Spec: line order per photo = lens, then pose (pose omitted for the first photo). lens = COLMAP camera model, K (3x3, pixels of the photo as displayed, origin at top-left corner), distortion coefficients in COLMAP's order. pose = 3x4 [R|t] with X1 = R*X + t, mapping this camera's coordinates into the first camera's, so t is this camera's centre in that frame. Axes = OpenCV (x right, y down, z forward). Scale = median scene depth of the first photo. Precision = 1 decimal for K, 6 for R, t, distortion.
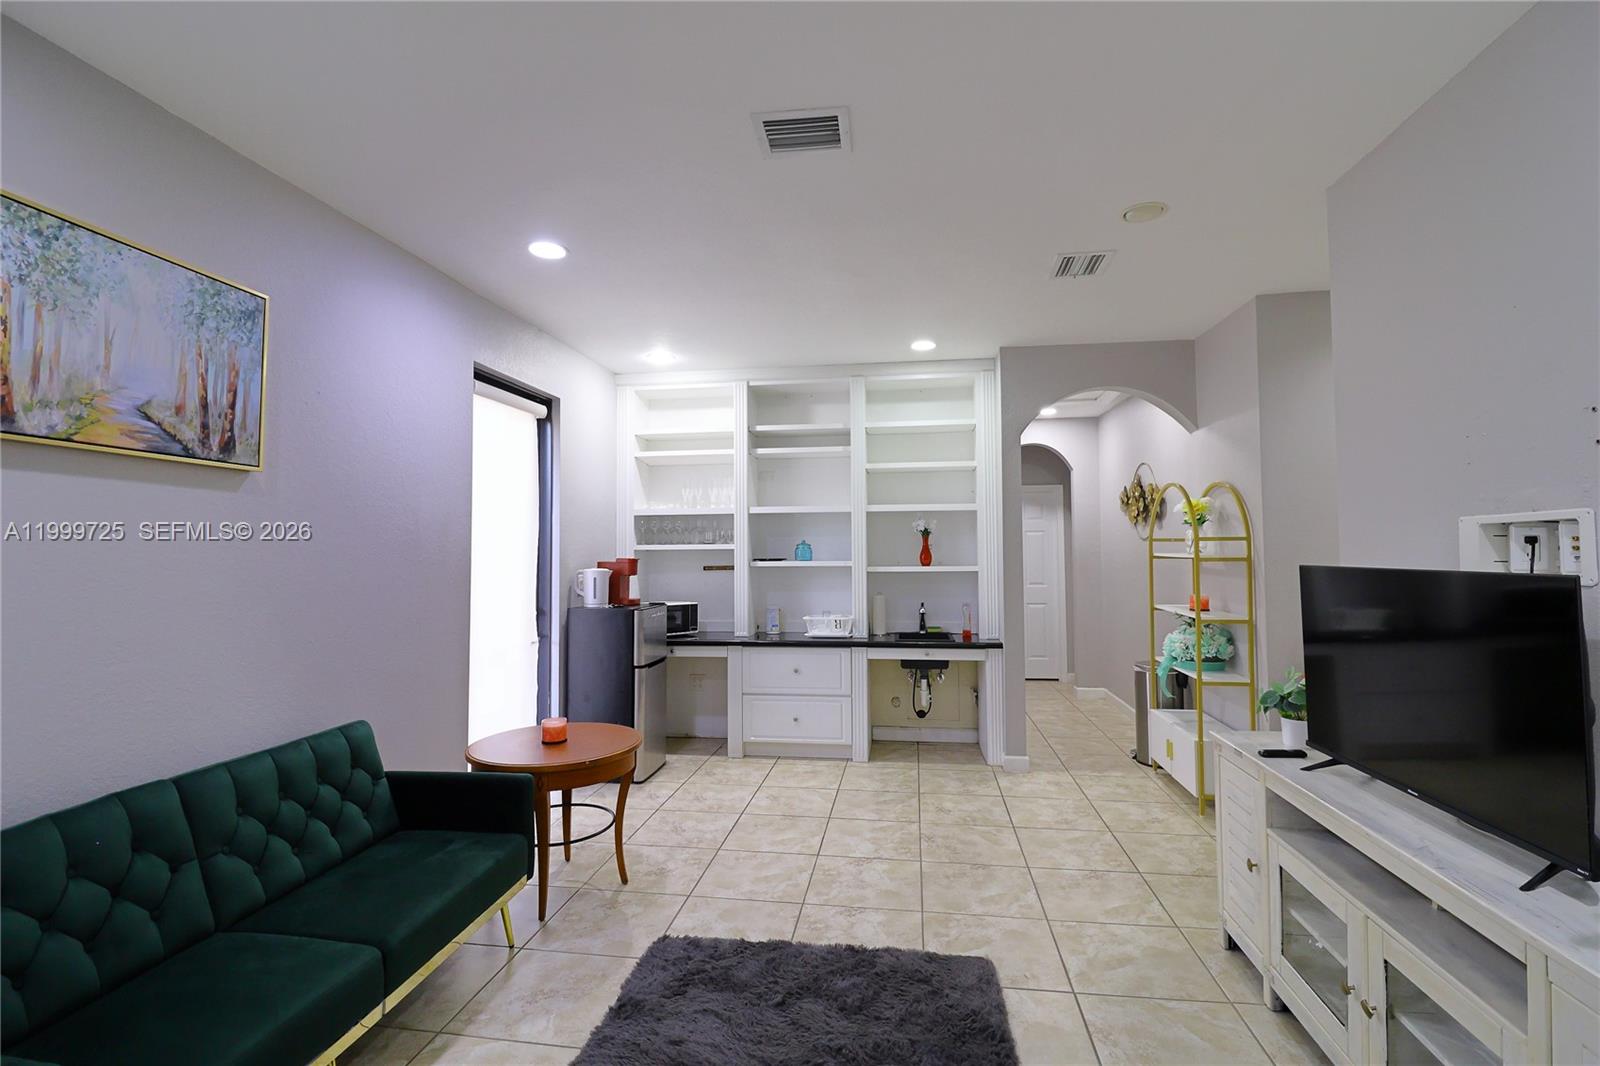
lens RADIAL K [[738.4, 0, 807.7], [0, 738.4, 522.6], [0, 0, 1]] dist [-0.004592, -0.010838]
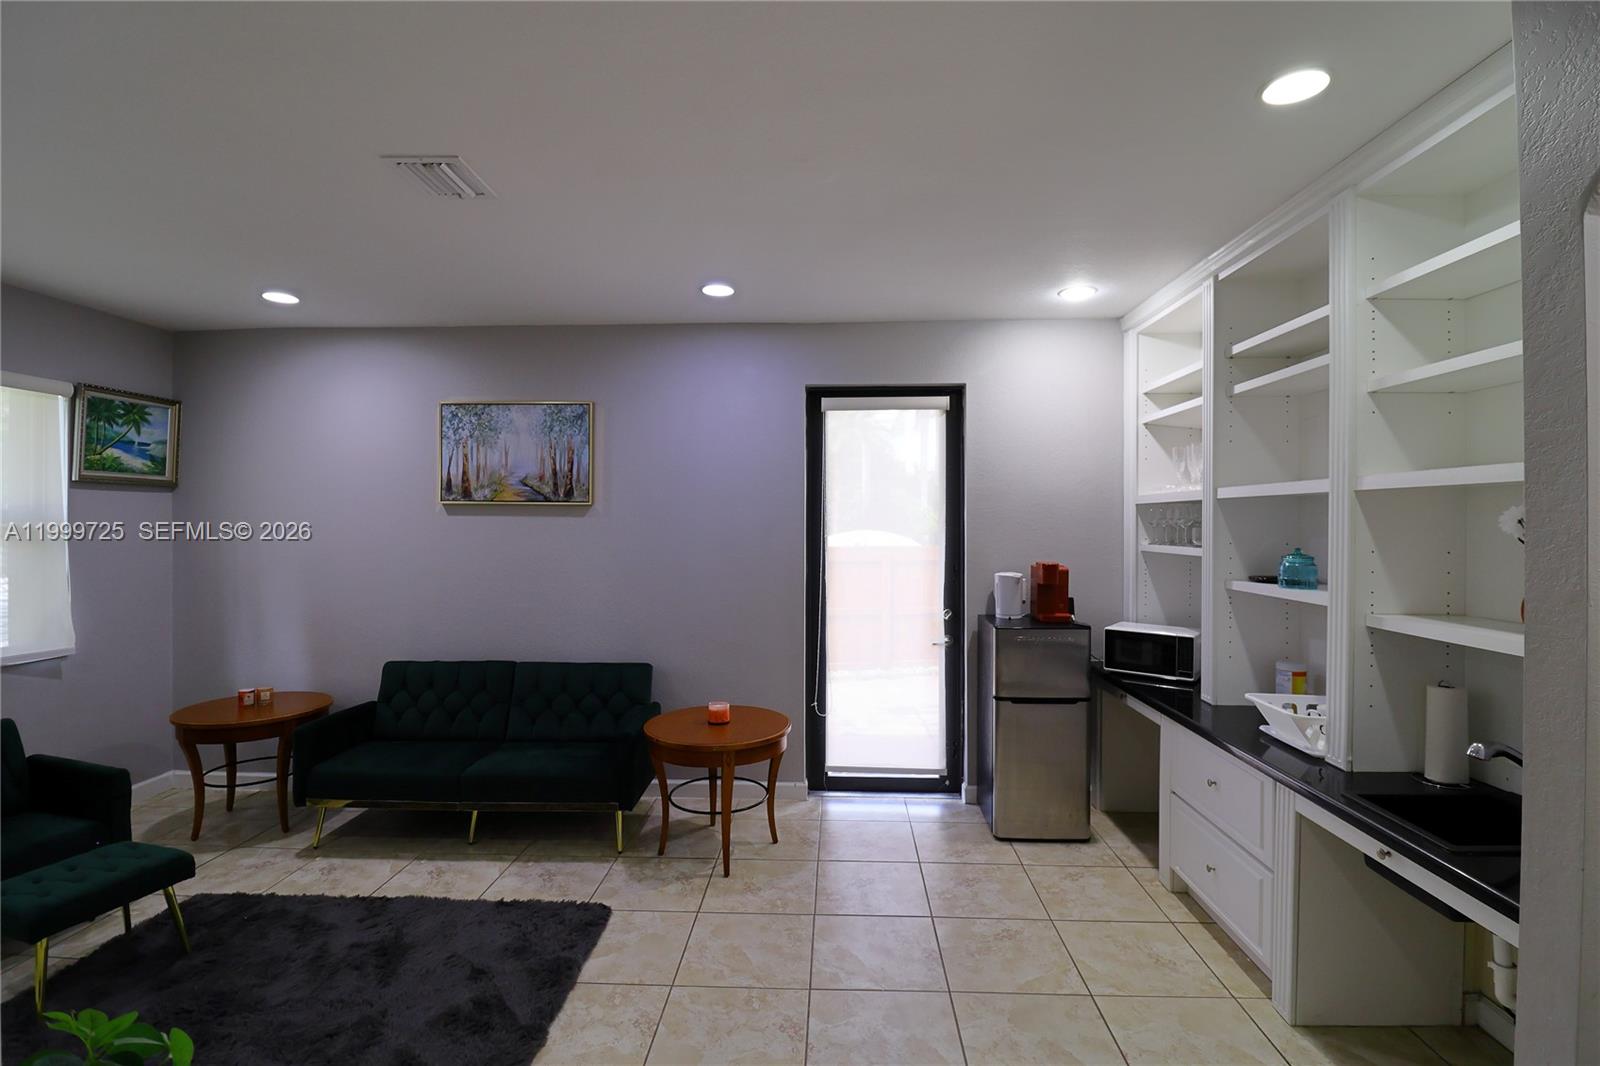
lens RADIAL K [[738.4, 0, 802.5], [0, 738.4, 522.5], [0, 0, 1]] dist [-0.004592, -0.010838]
pose [[0.094146, 0.006680, -0.995536, 0.749138], [0.037939, 0.999227, 0.010293, -0.018667], [0.994835, -0.038739, 0.093819, 0.960274]]
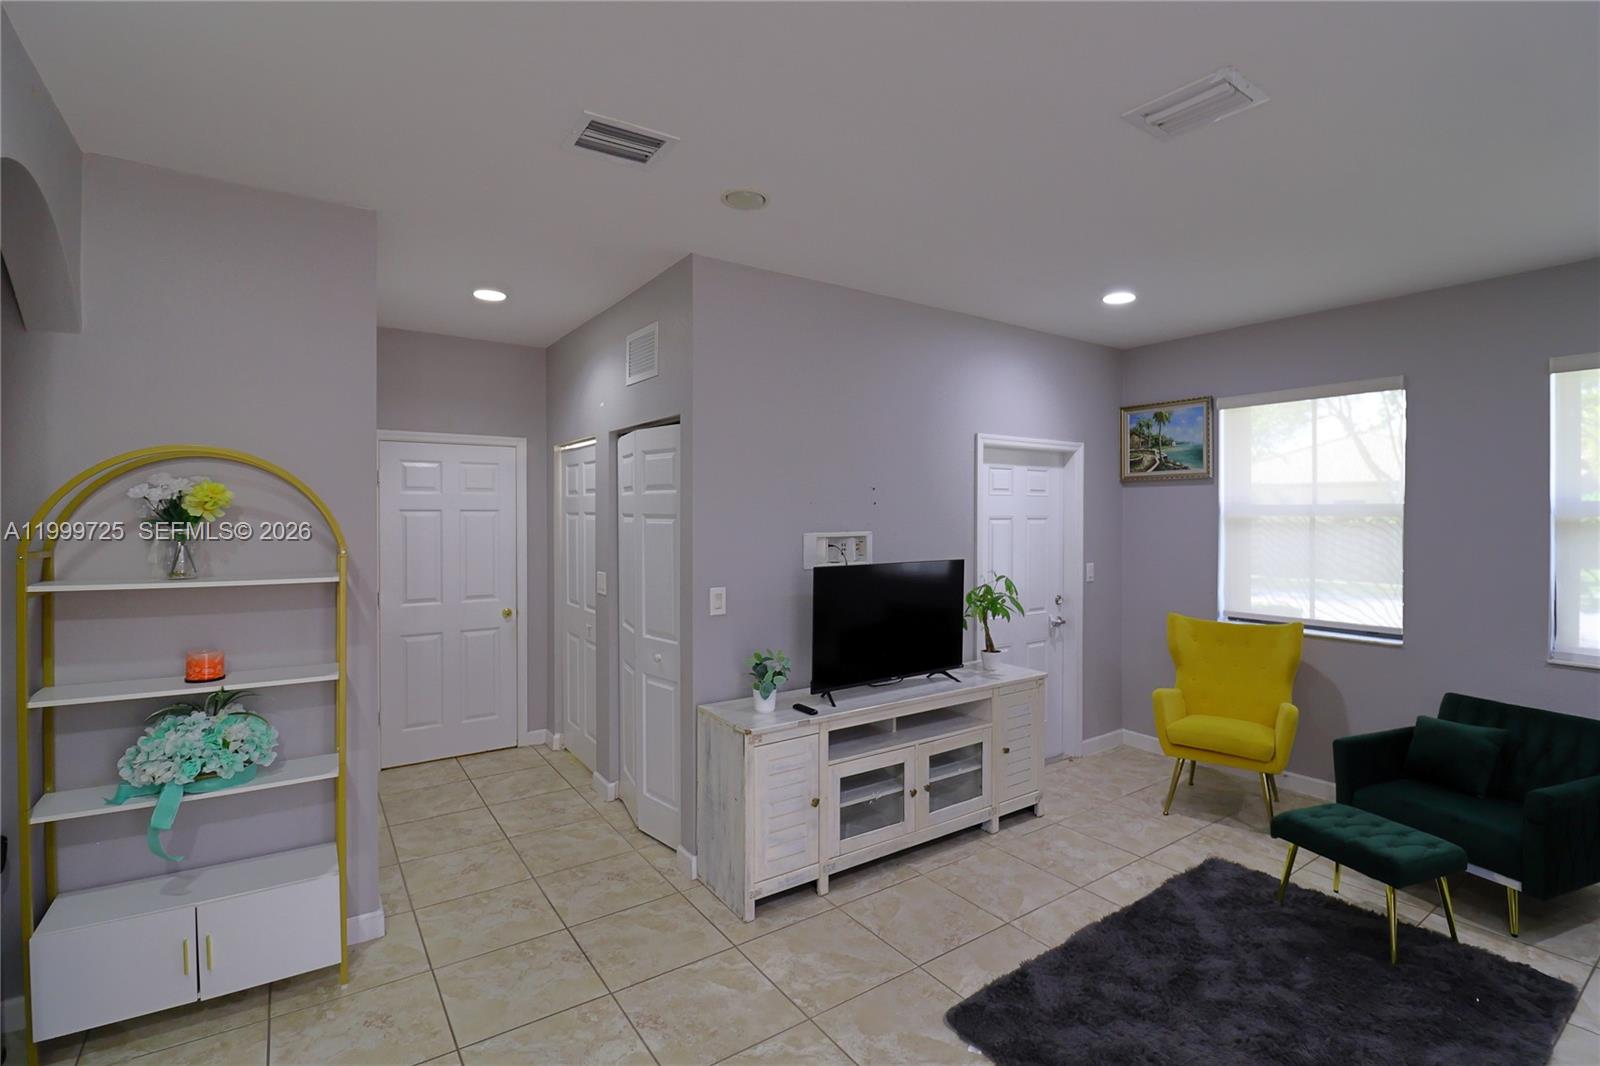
lens RADIAL K [[738.4, 0, 794.7], [0, 738.4, 524.9], [0, 0, 1]] dist [-0.004592, -0.010838]
pose [[-0.680252, -0.004662, 0.732963, -0.200635], [-0.025104, 0.999541, -0.016941, -0.000573], [-0.732548, -0.029925, -0.680057, 1.197598]]
